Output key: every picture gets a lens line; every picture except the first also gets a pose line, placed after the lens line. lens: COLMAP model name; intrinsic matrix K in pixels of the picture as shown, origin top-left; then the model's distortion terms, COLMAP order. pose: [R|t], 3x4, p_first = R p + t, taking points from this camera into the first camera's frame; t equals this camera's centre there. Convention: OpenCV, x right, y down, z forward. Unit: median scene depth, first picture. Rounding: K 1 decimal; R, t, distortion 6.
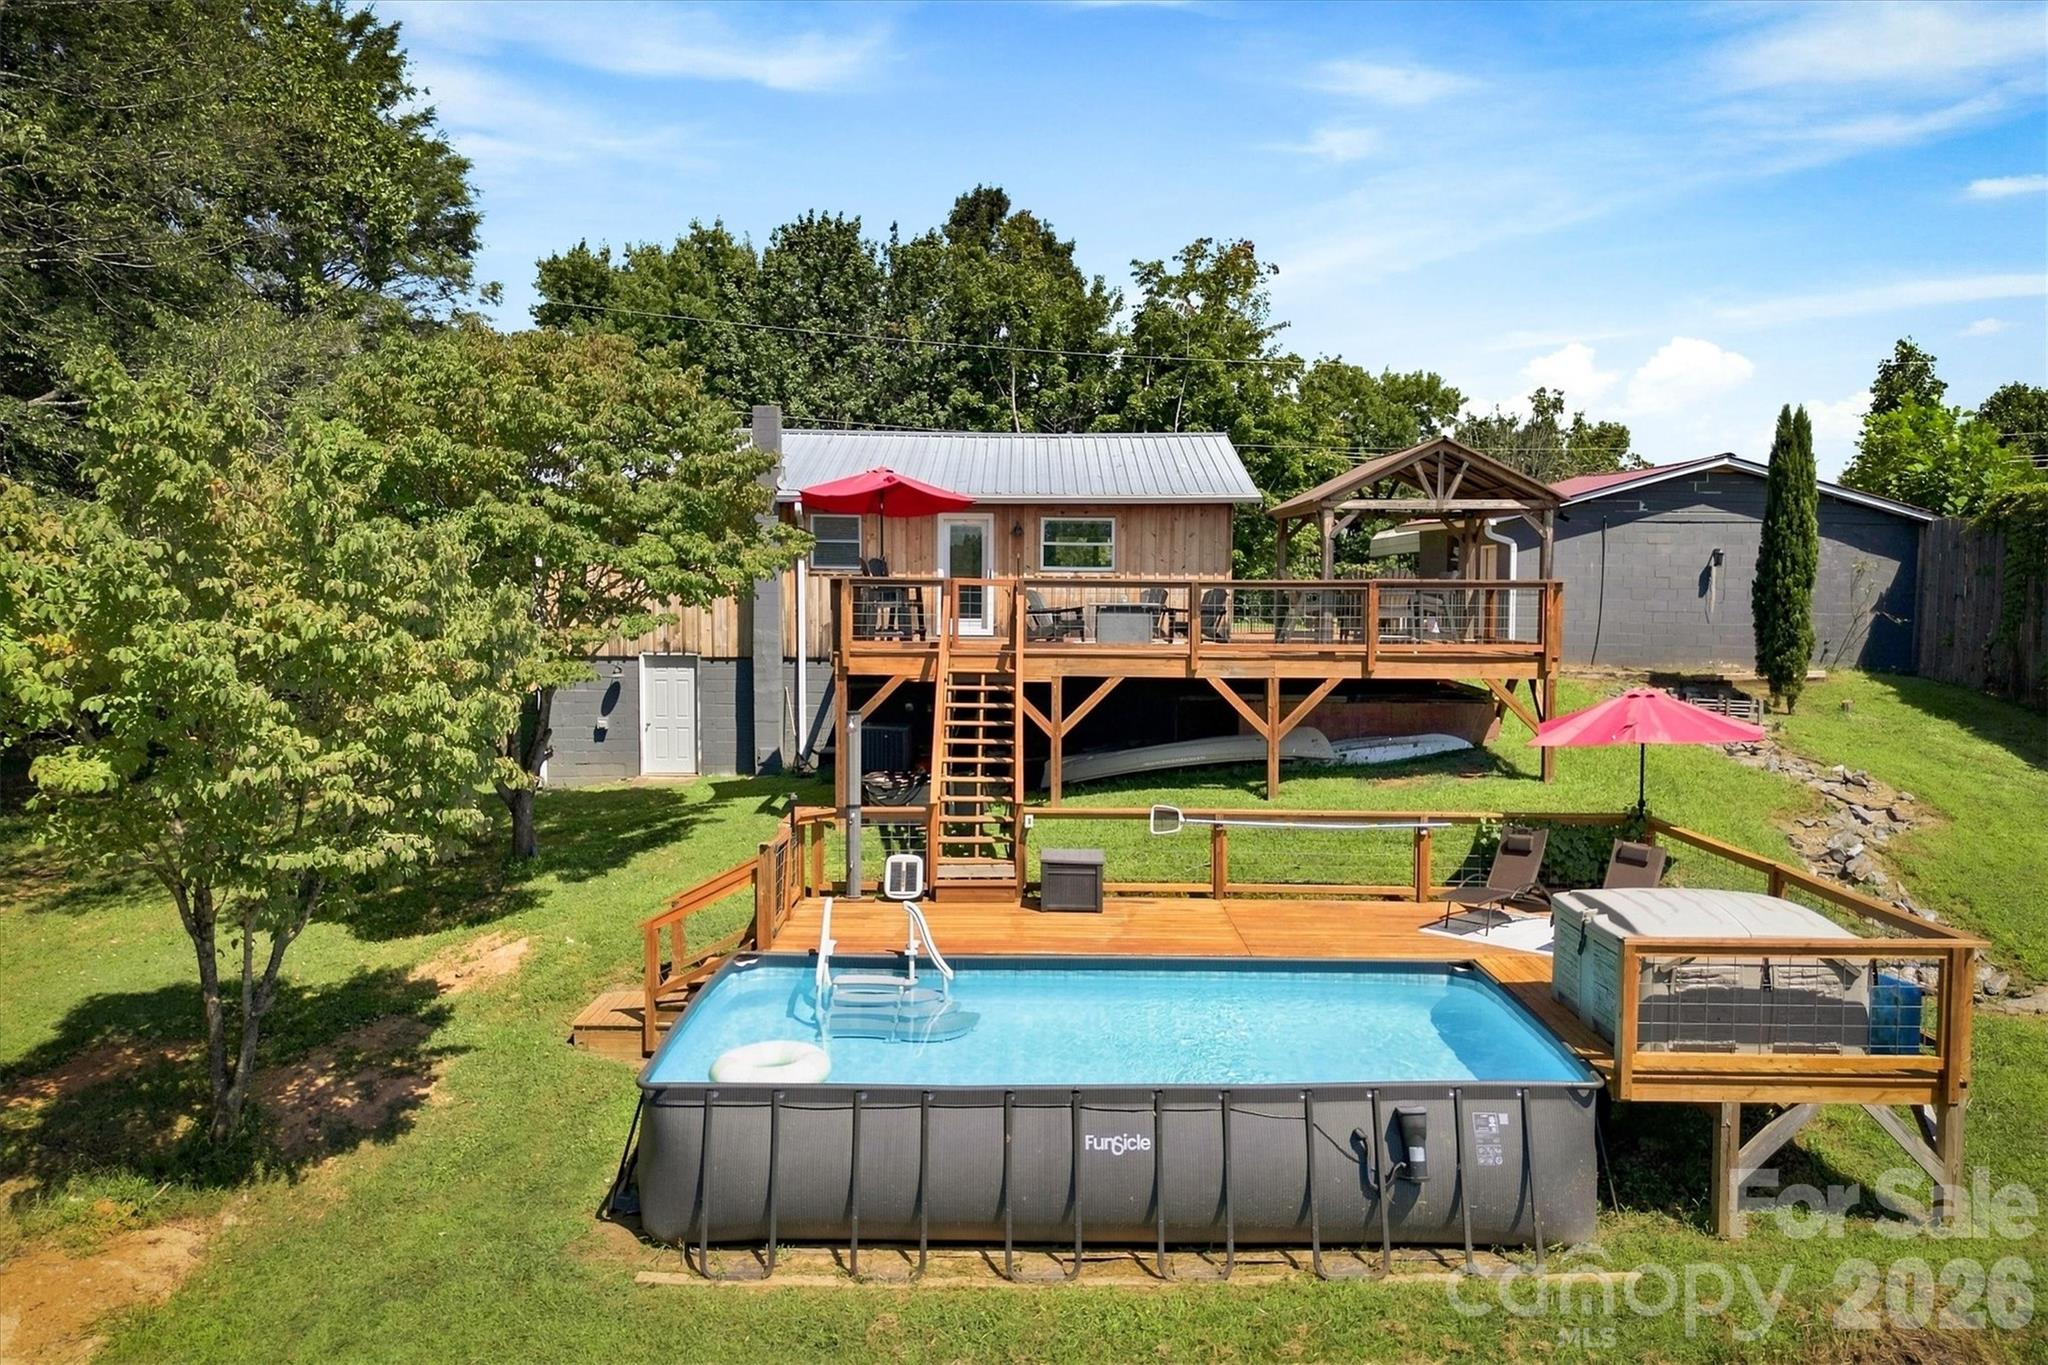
lens RADIAL K [[1508.9, 0, 1024.0], [0, 1508.9, 682.5], [0, 0, 1]] dist [0.081363, -0.063191]
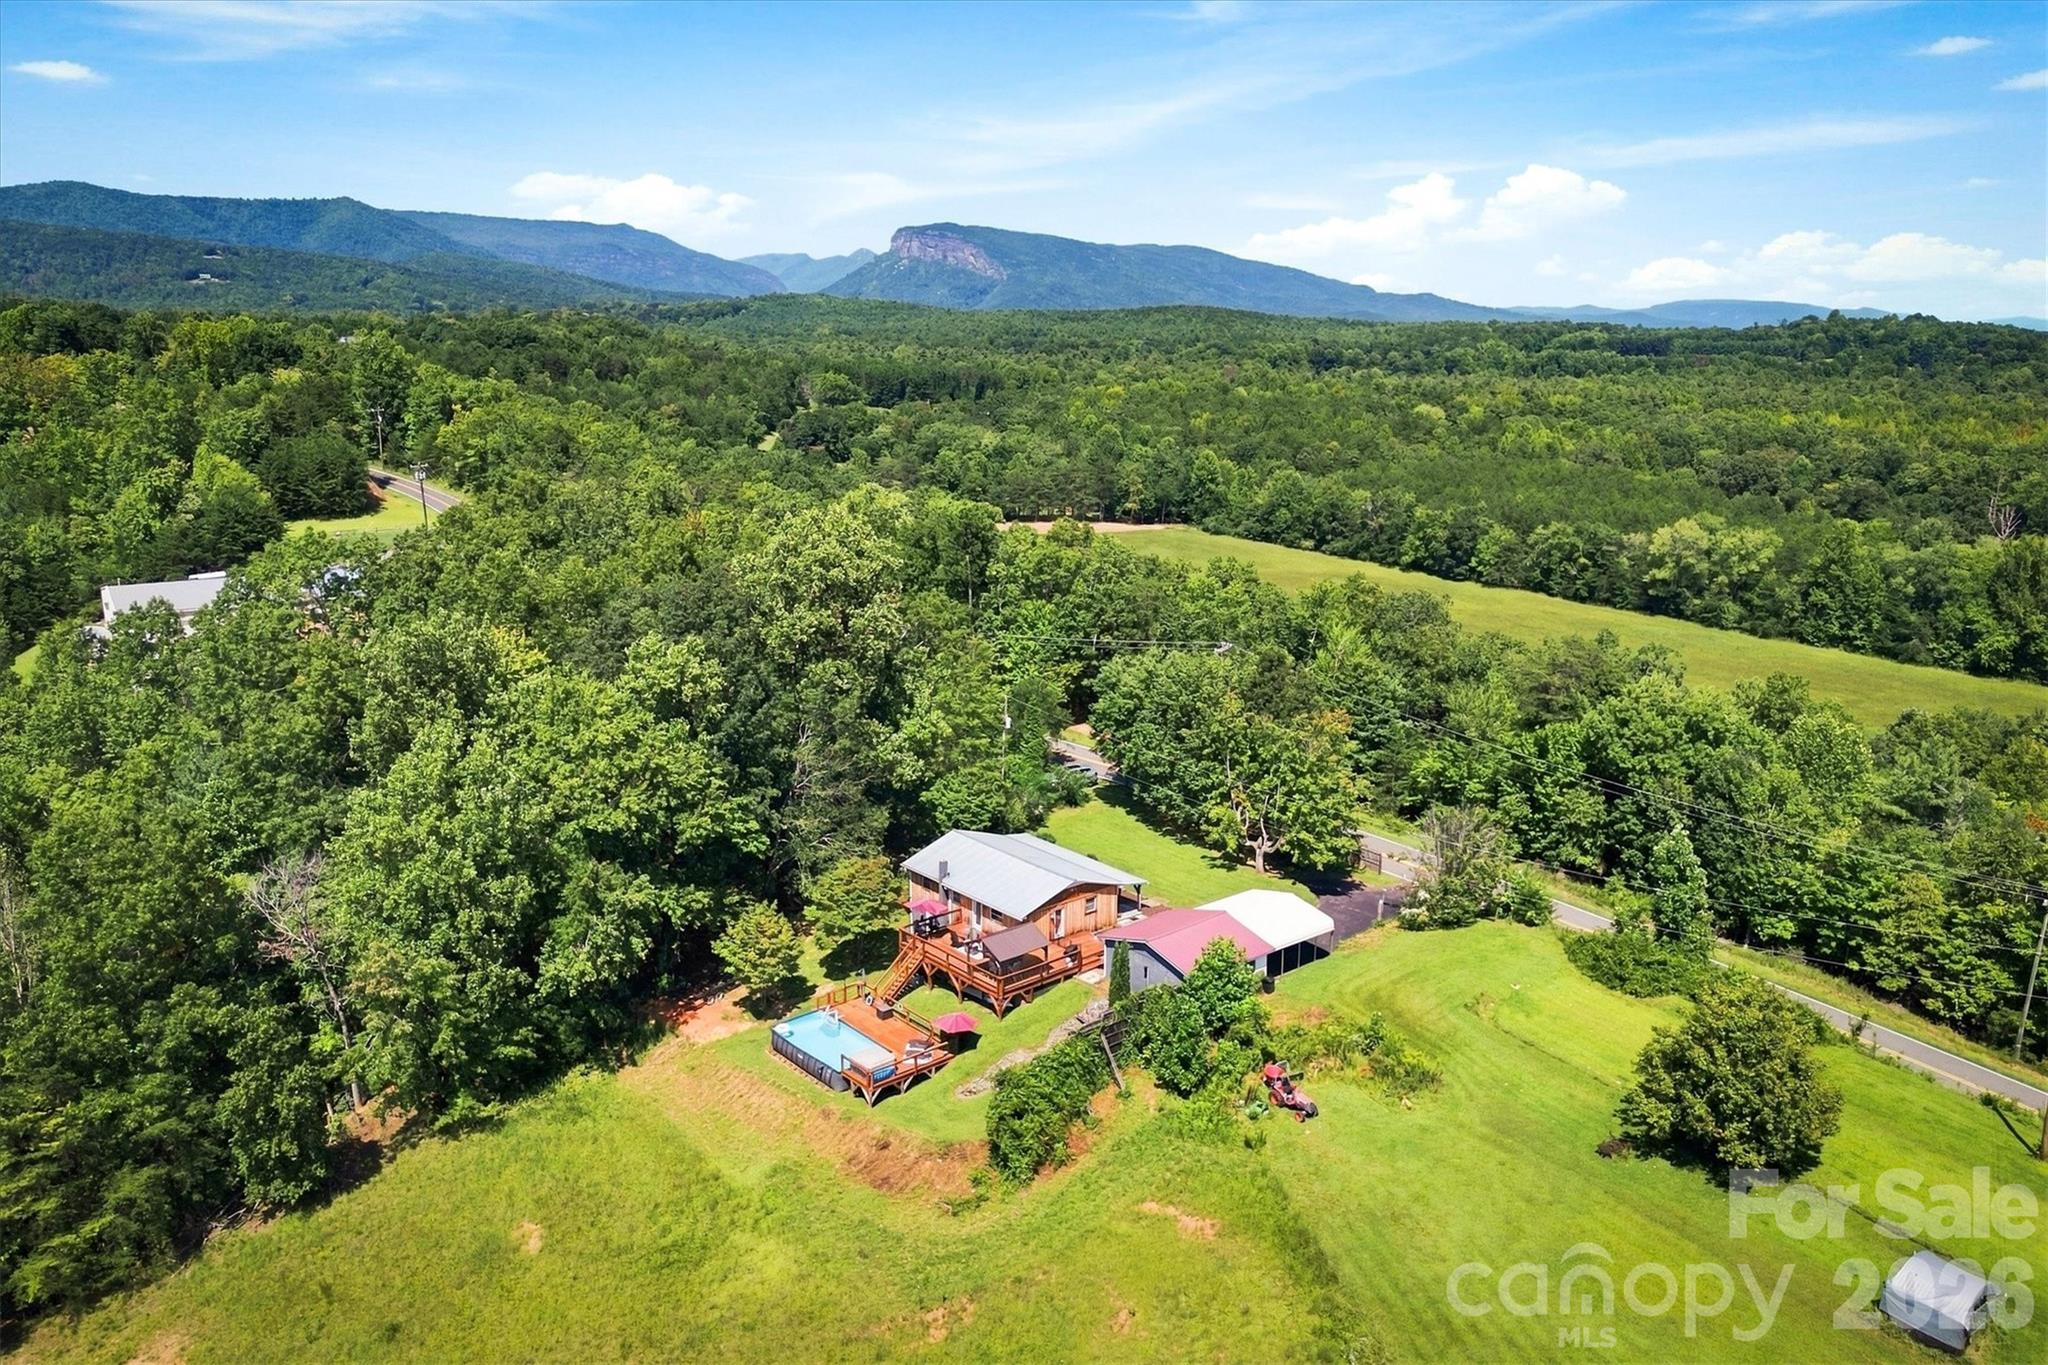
lens RADIAL K [[1509.1, 0, 1035.1], [0, 1509.1, 684.8], [0, 0, 1]] dist [0.069833, -0.064570]
pose [[0.652710, 0.170924, -0.738075, 3.267231], [-0.051207, 0.981943, 0.182114, -1.584818], [0.755876, -0.081073, 0.649676, -1.547788]]
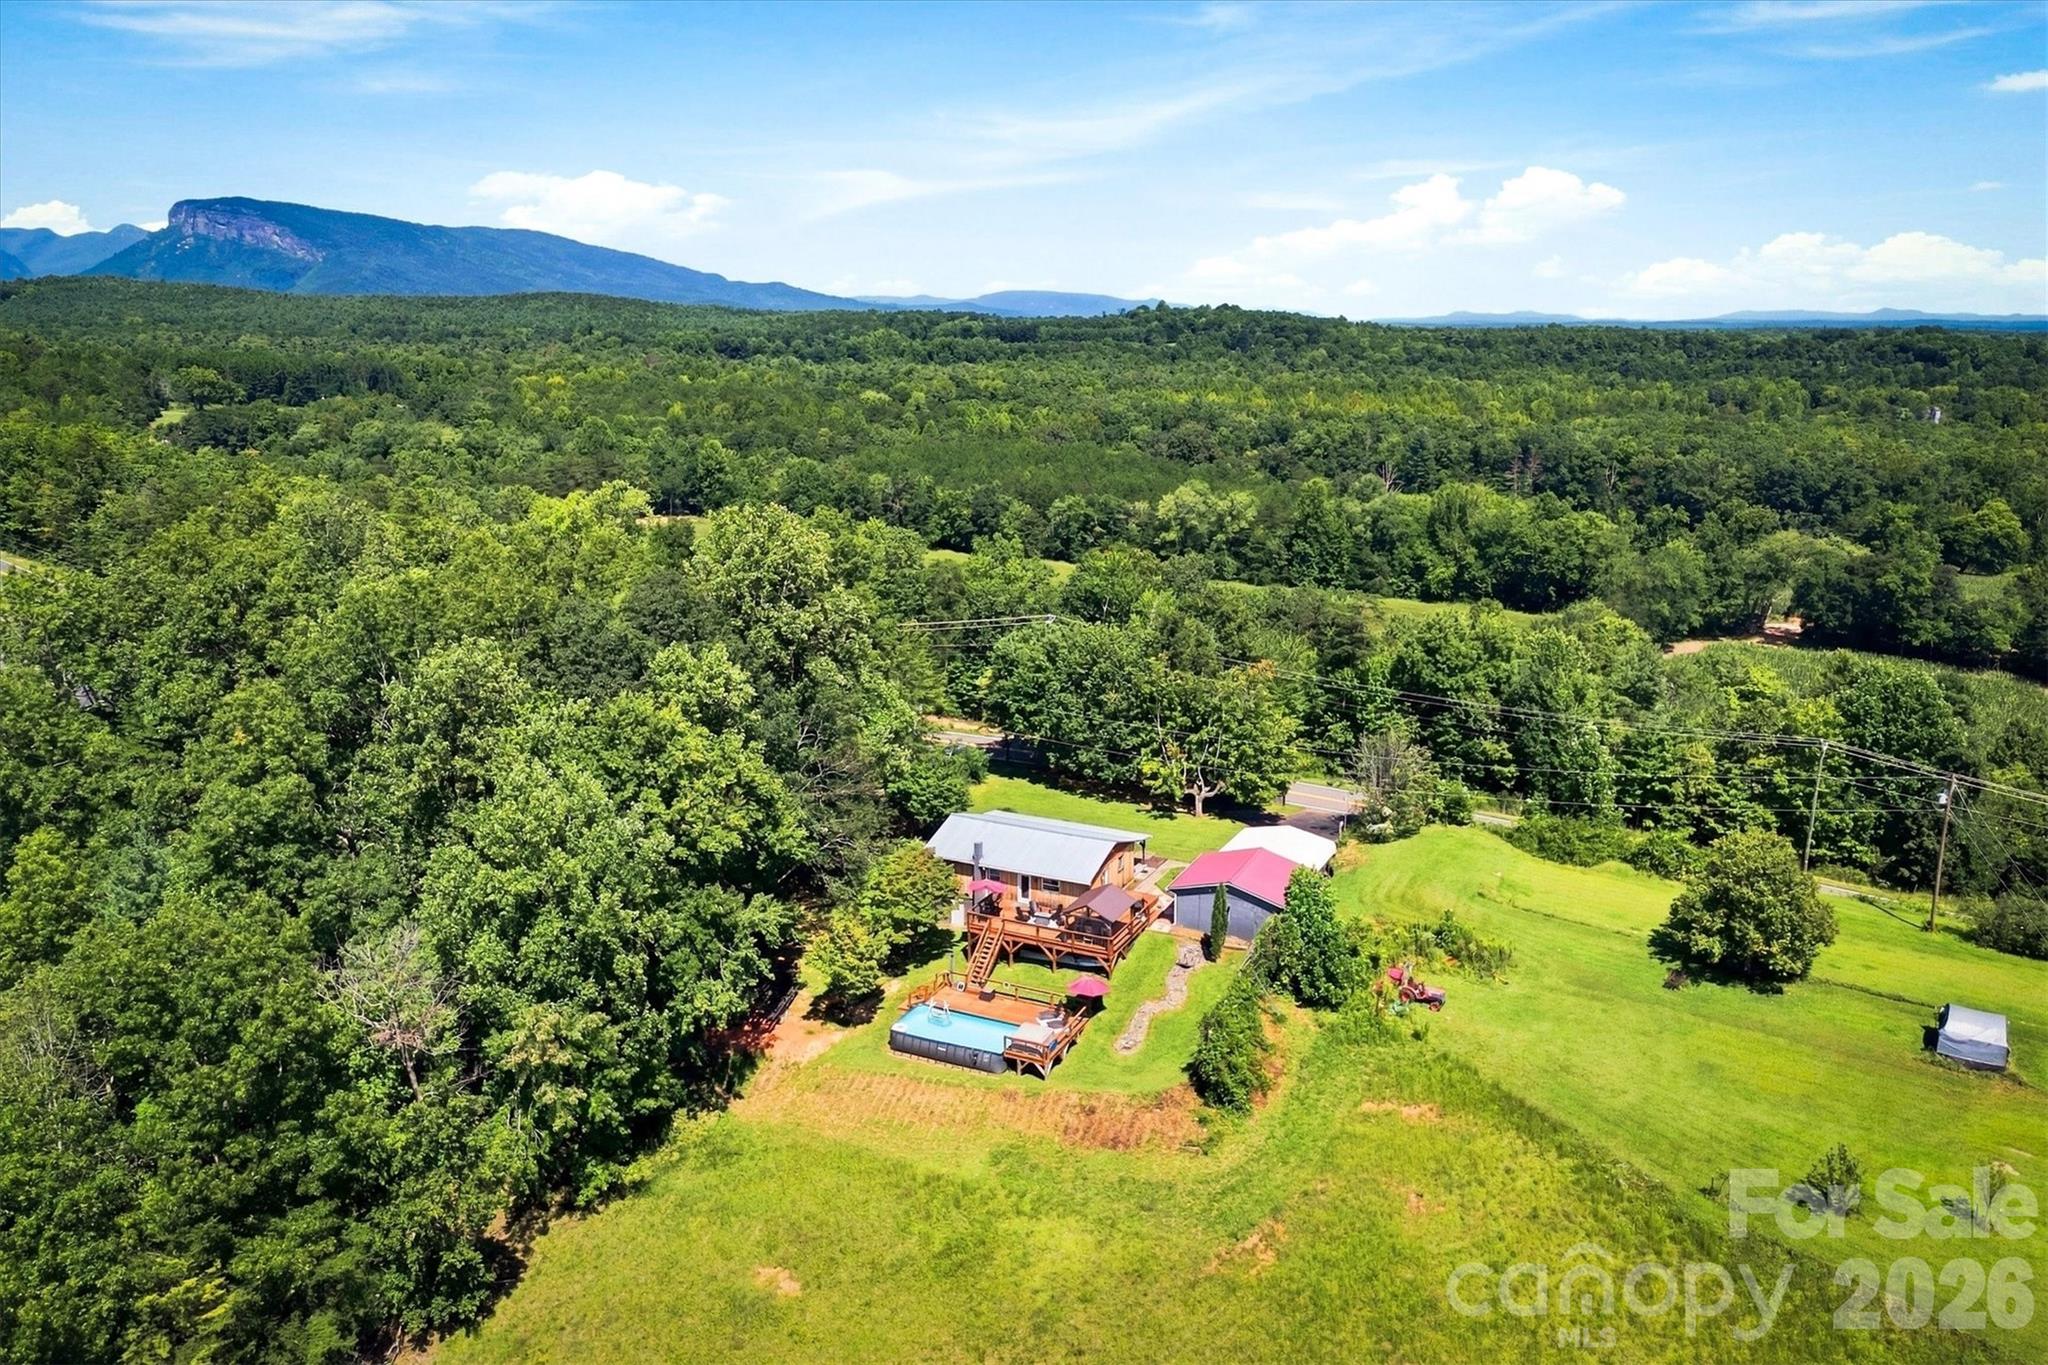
lens RADIAL K [[1508.8, 0, 1024.0], [0, 1508.8, 682.5], [0, 0, 1]] dist [0.112379, -0.146166]
pose [[0.900203, 0.092601, -0.425512, 1.862757], [-0.019590, 0.984751, 0.172861, -1.505637], [0.435030, -0.147275, 0.888290, -2.826988]]
